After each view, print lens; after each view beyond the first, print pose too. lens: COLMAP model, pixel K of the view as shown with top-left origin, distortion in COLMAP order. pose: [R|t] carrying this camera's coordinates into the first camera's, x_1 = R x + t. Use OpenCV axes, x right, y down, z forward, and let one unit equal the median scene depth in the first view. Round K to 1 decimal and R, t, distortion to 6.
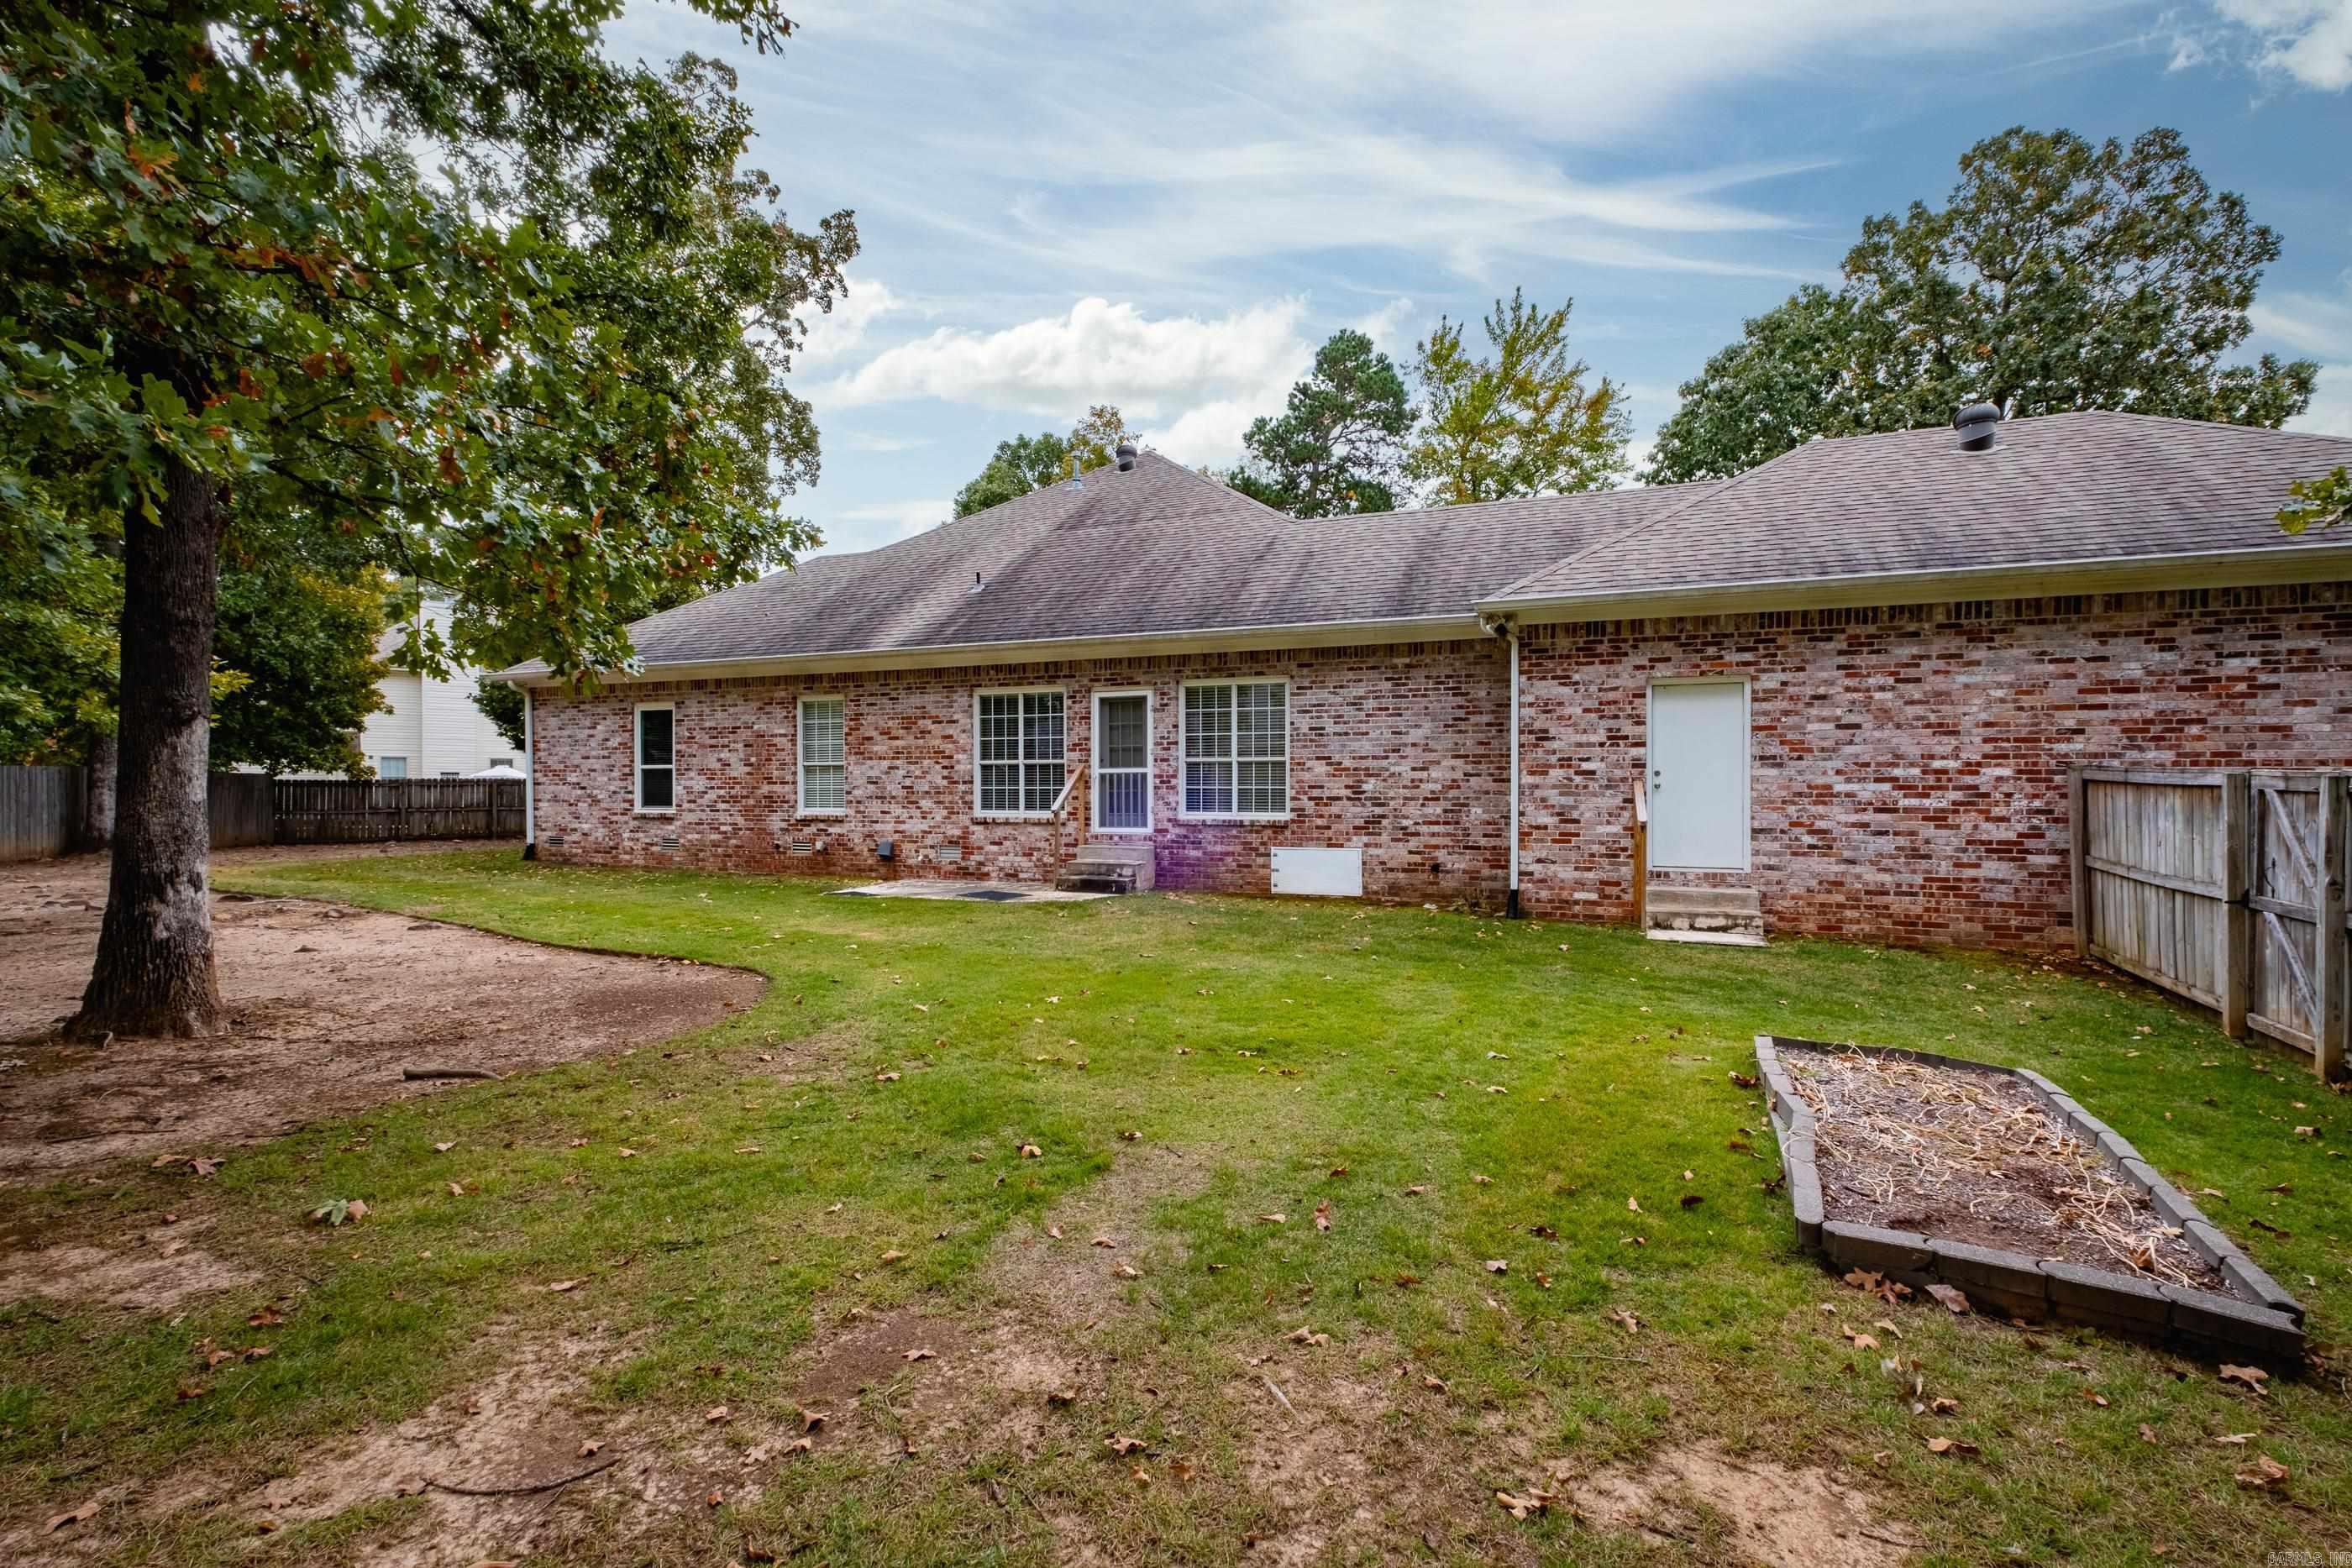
lens RADIAL K [[1005.6, 0, 1177.2], [0, 1005.6, 787.5], [0, 0, 1]] dist [0.001017, -0.000585]
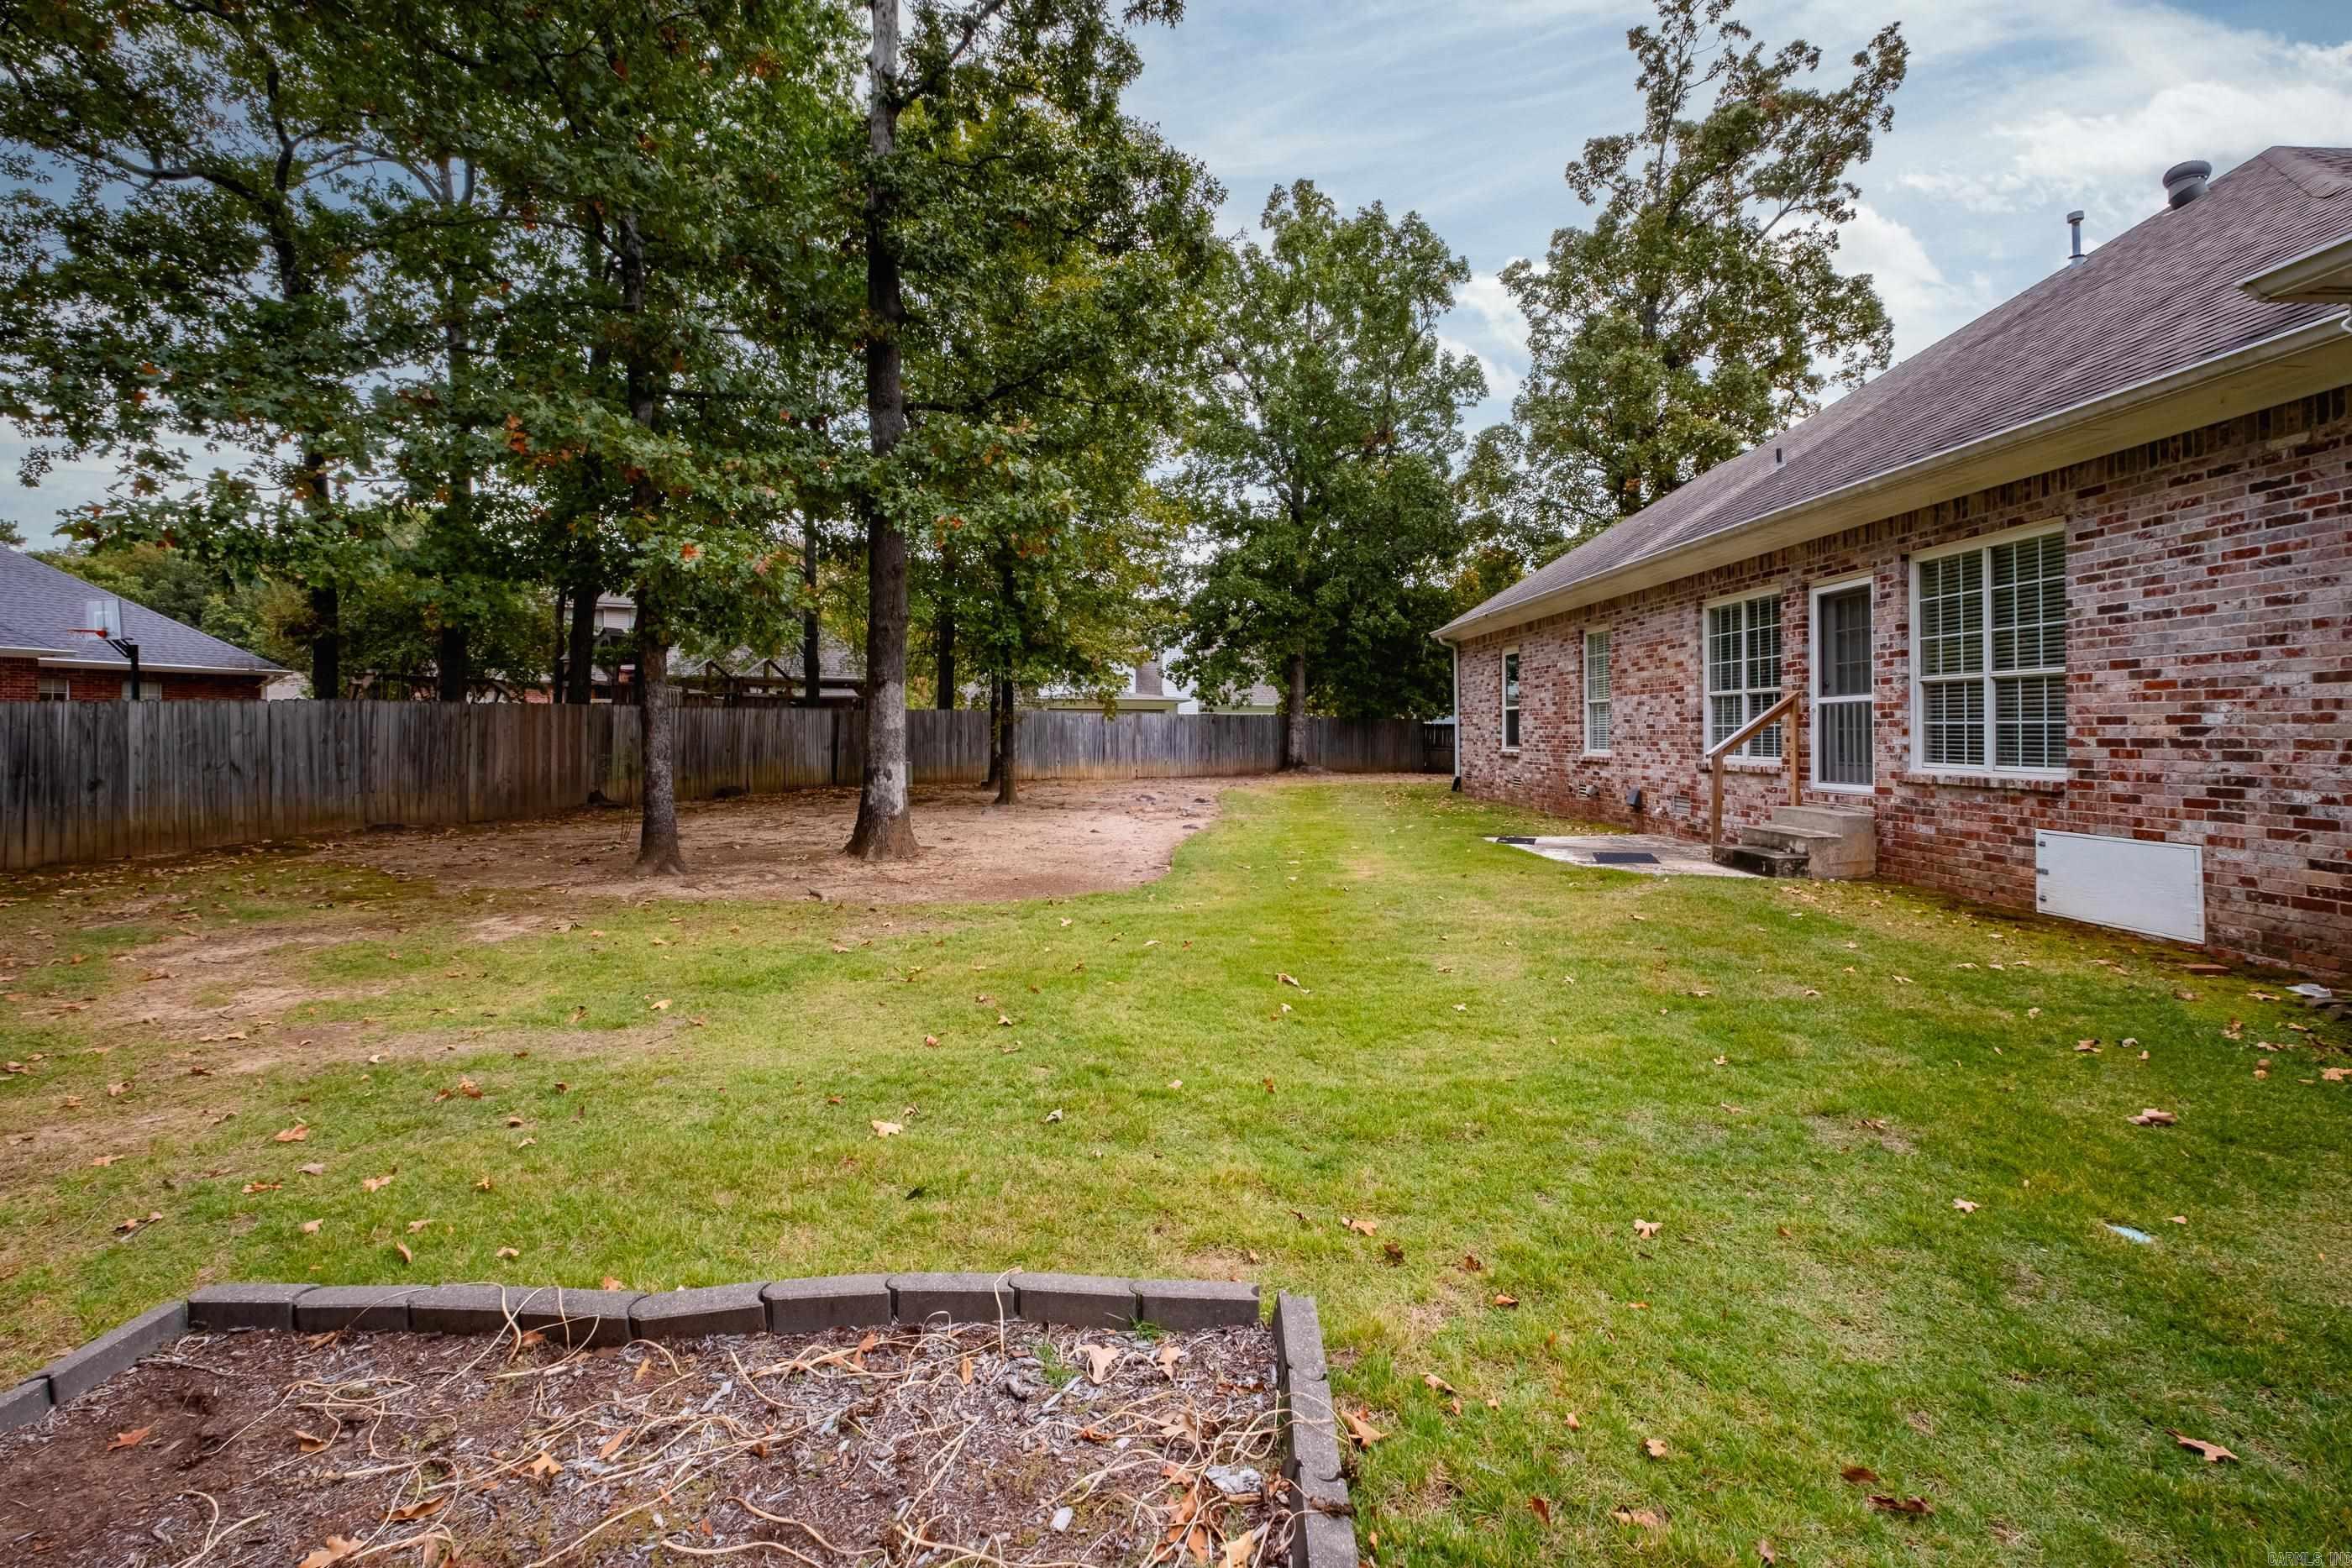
lens RADIAL K [[1005.6, 0, 1175.7], [0, 1005.6, 710.5], [0, 0, 1]] dist [0.001017, -0.000585]
pose [[0.429180, -0.016169, -0.903074, 0.373676], [-0.004378, 0.999791, -0.019981, 0.006398], [0.903209, 0.012529, 0.429019, 0.314349]]
